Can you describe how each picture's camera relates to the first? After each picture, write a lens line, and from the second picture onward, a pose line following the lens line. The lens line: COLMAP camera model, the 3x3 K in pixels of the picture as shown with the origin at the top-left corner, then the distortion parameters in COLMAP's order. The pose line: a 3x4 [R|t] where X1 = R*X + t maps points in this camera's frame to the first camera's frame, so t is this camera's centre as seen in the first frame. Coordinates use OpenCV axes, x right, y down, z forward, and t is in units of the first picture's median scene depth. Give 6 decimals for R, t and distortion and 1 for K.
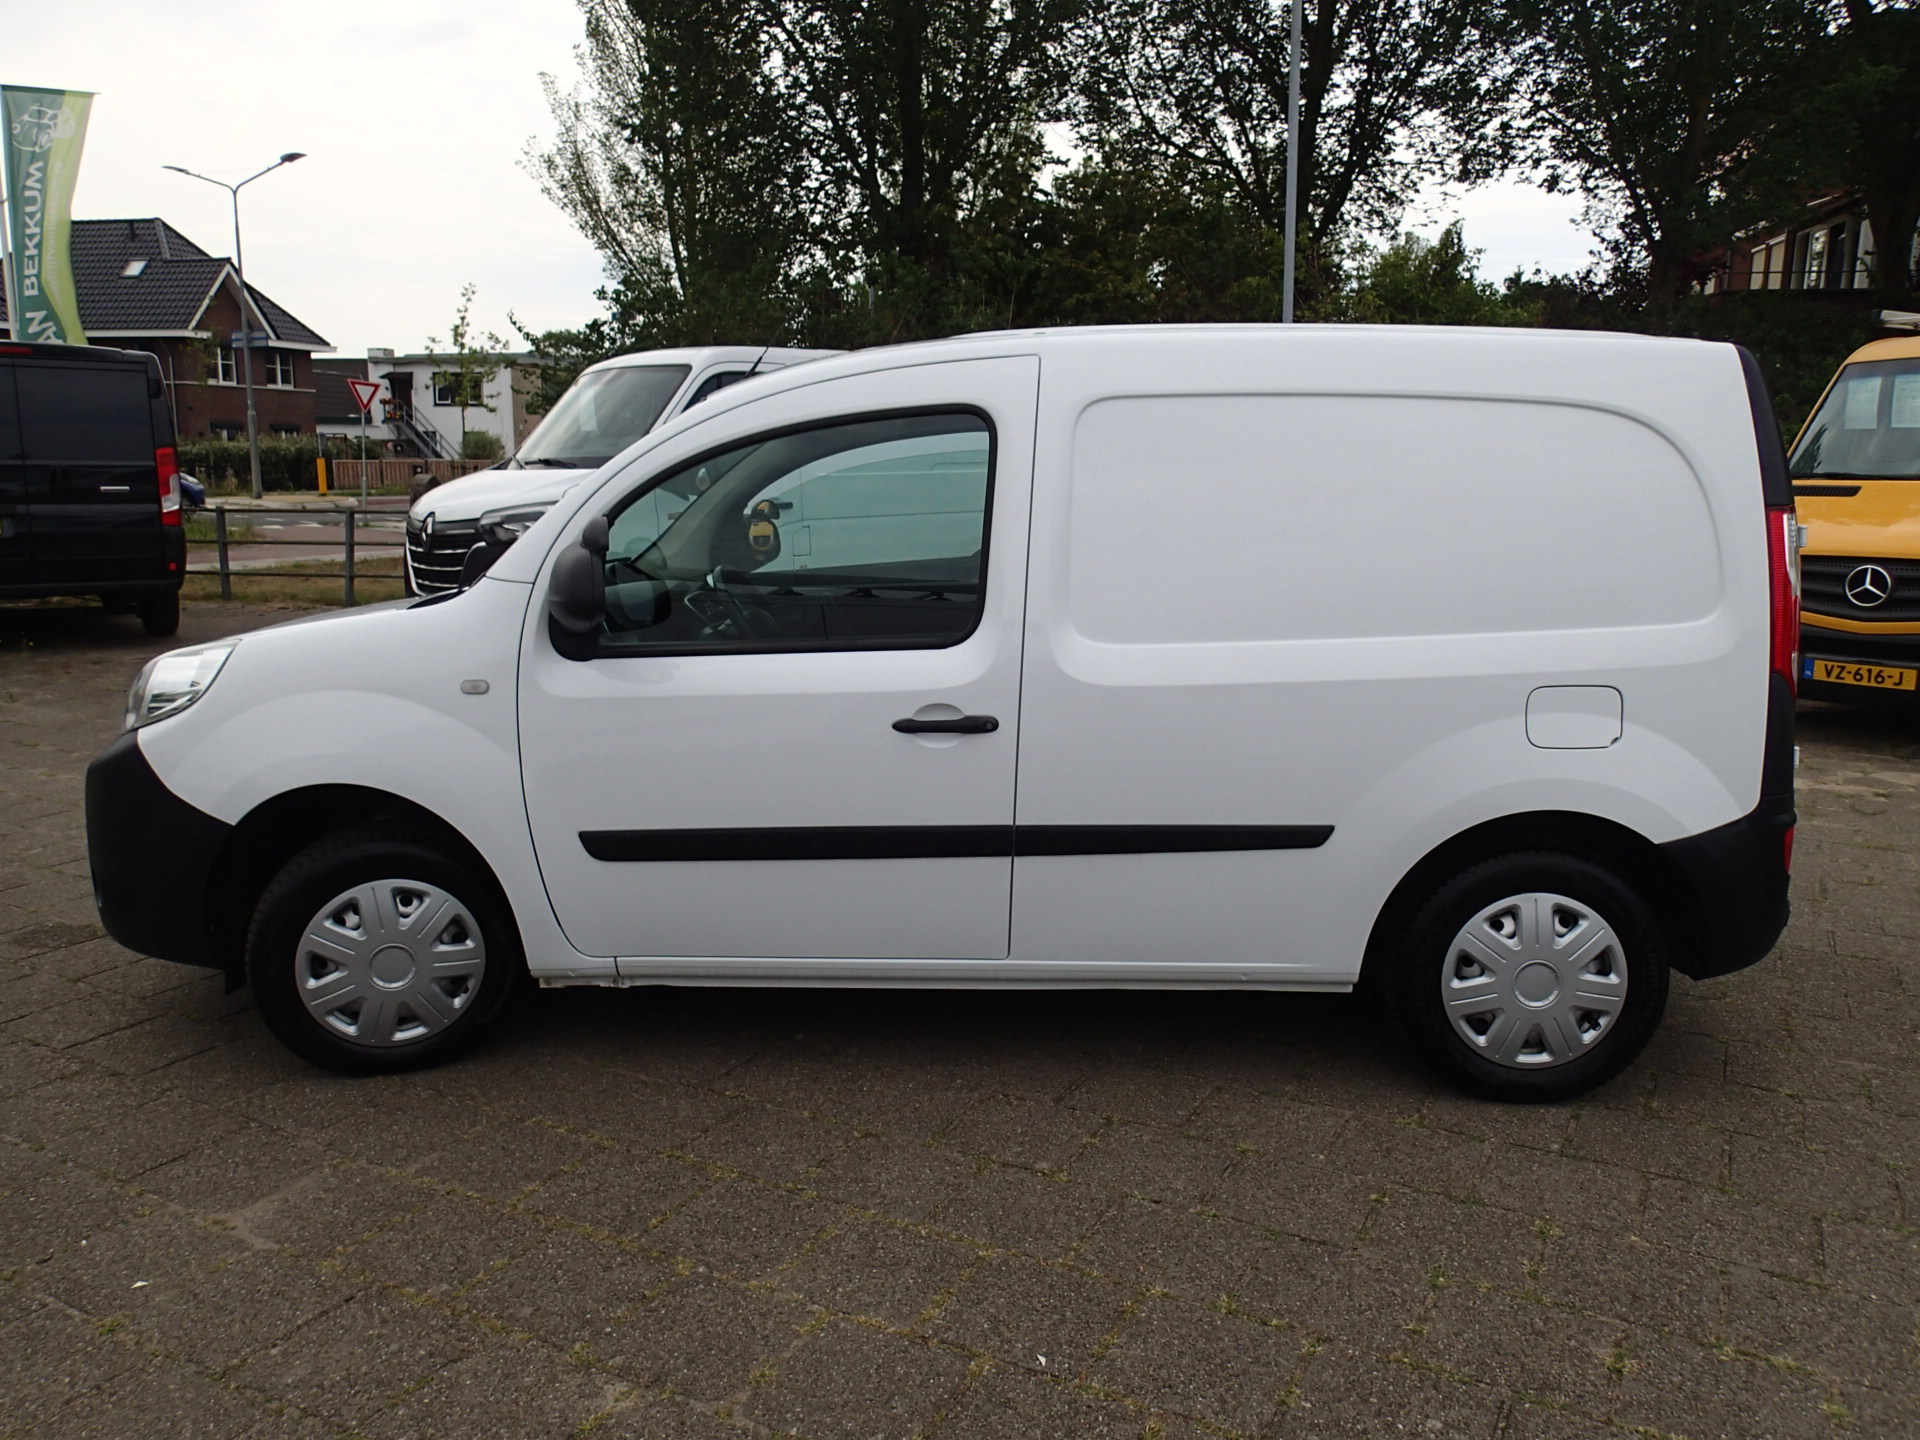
lens RADIAL K [[1421.7, 0, 961.1], [0, 1421.7, 721.1], [0, 0, 1]] dist [0.013750, -0.012549]
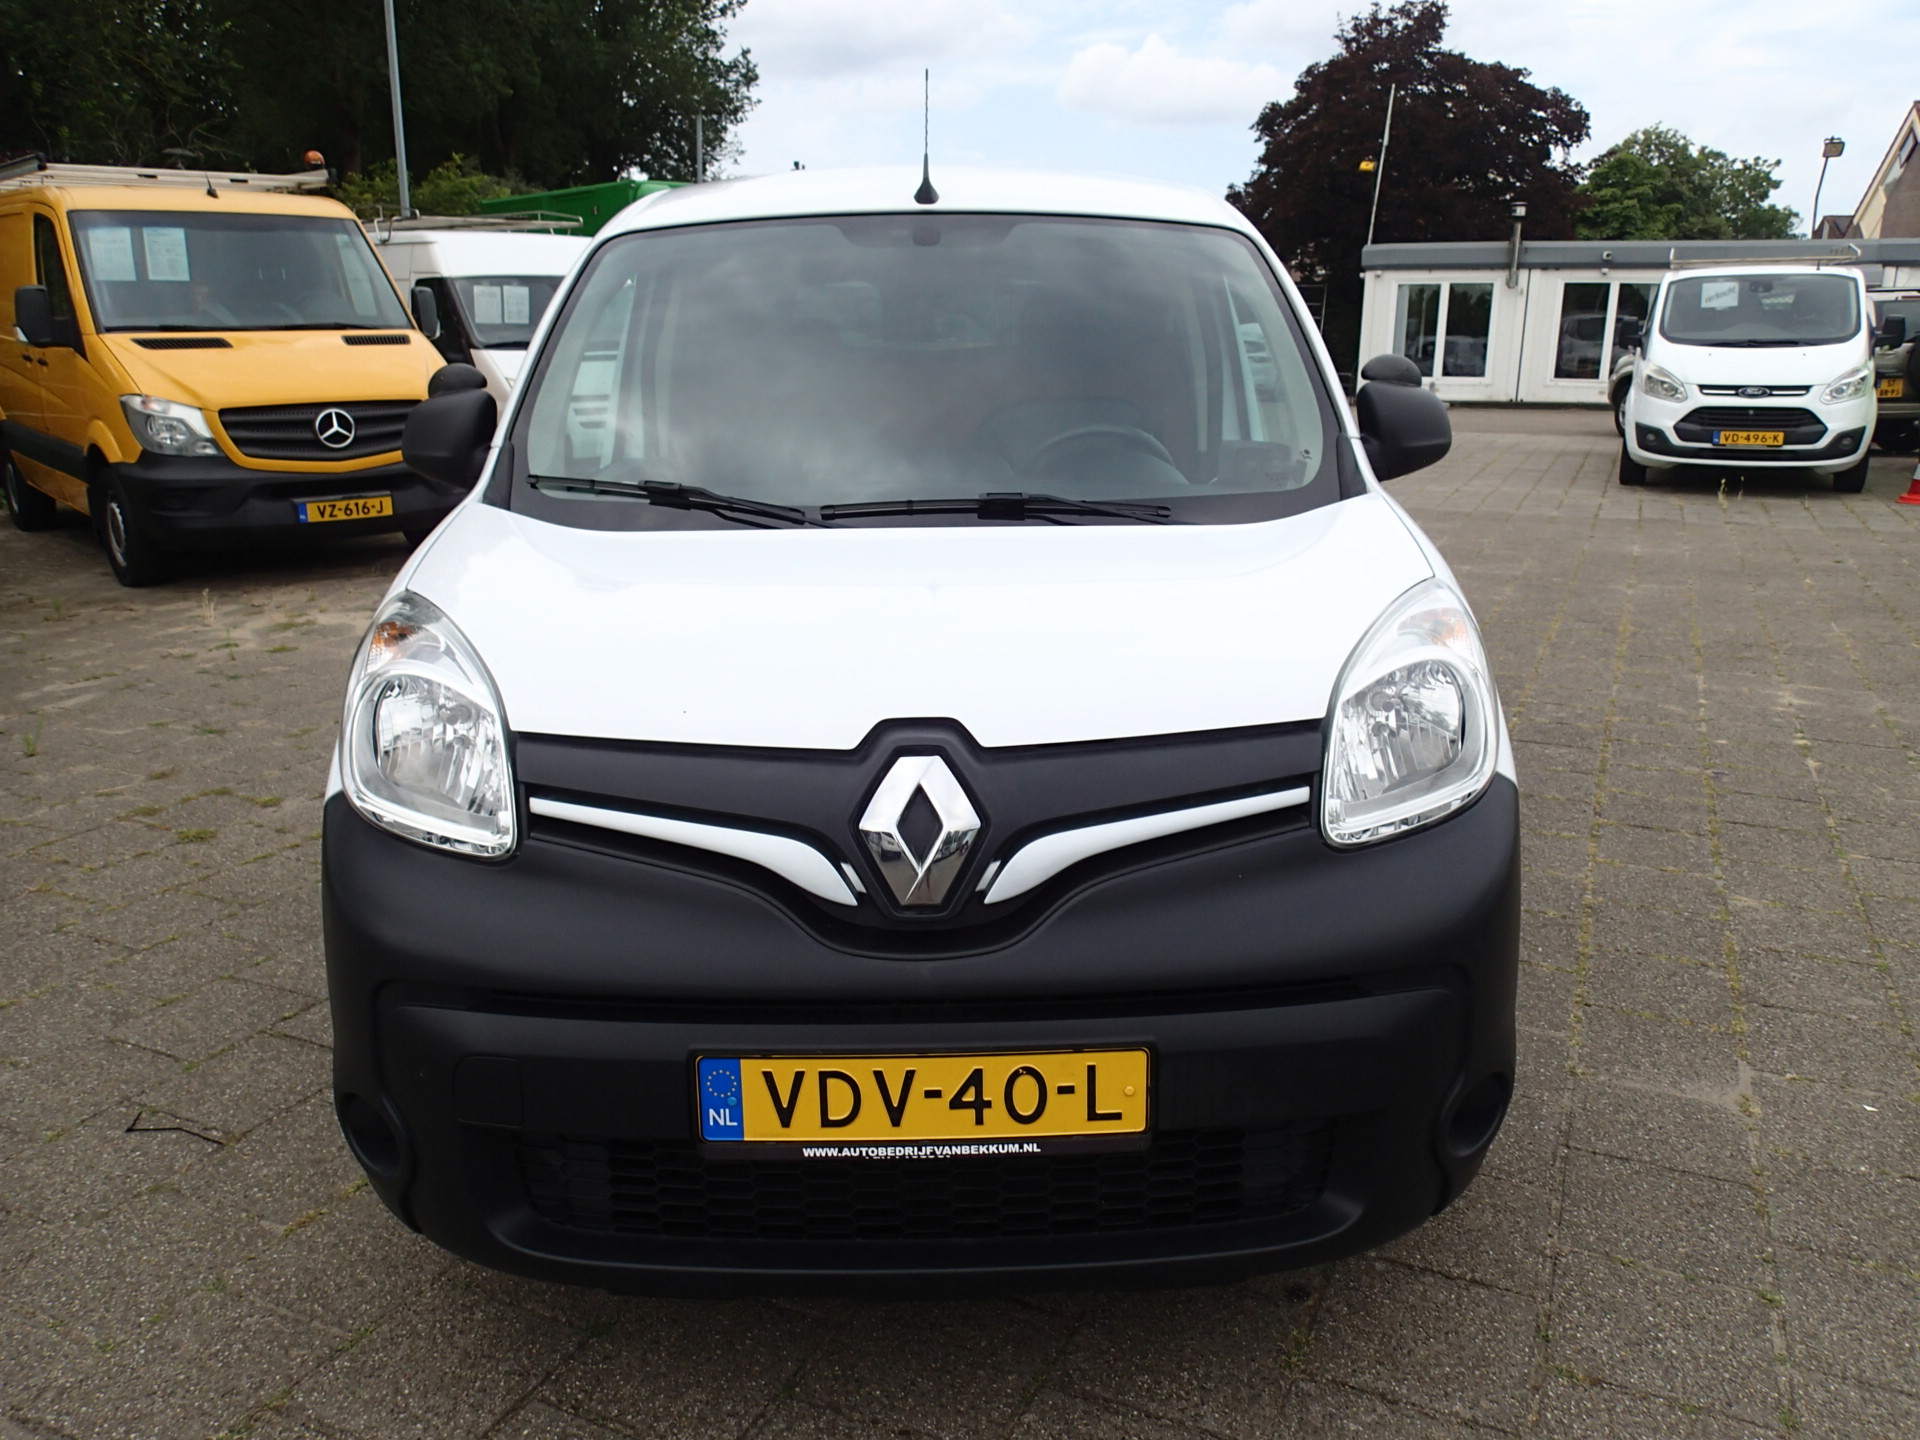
lens RADIAL K [[1421.7, 0, 970.2], [0, 1421.7, 720.0], [0, 0, 1]] dist [0.013750, -0.012549]
pose [[-0.063909, -0.266087, 0.961828, -0.860852], [0.178533, 0.945201, 0.273350, -0.157916], [-0.981856, 0.189188, -0.012902, 0.948643]]
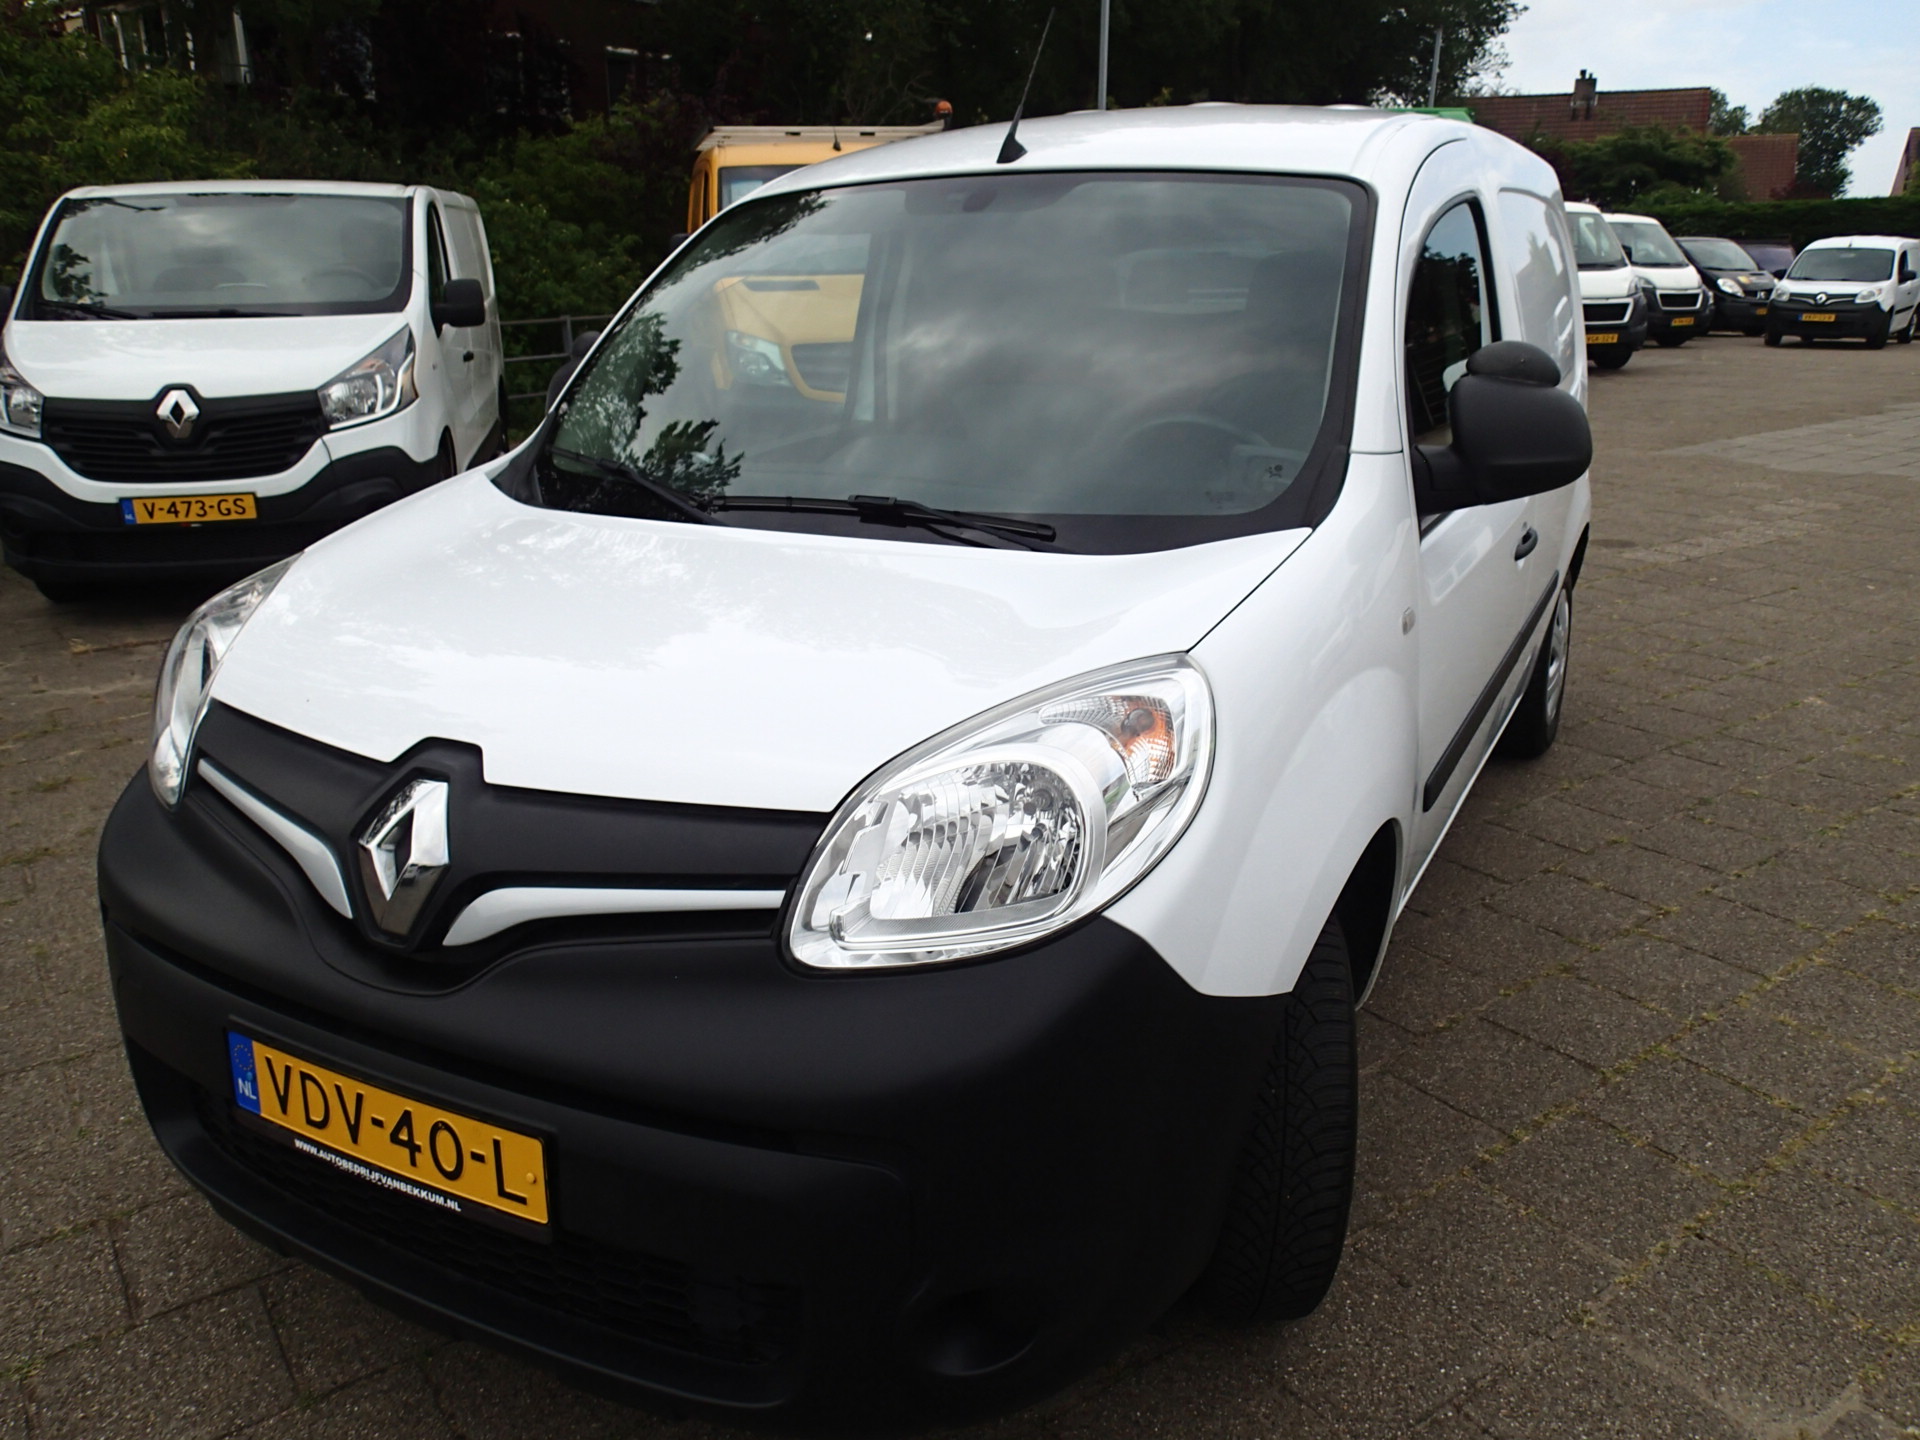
lens RADIAL K [[1421.7, 0, 972.5], [0, 1421.7, 721.8], [0, 0, 1]] dist [0.013750, -0.012549]
pose [[0.423753, -0.283583, 0.860241, -0.747278], [0.166091, 0.957950, 0.233978, -0.123842], [-0.890420, 0.043730, 0.453035, 0.659444]]
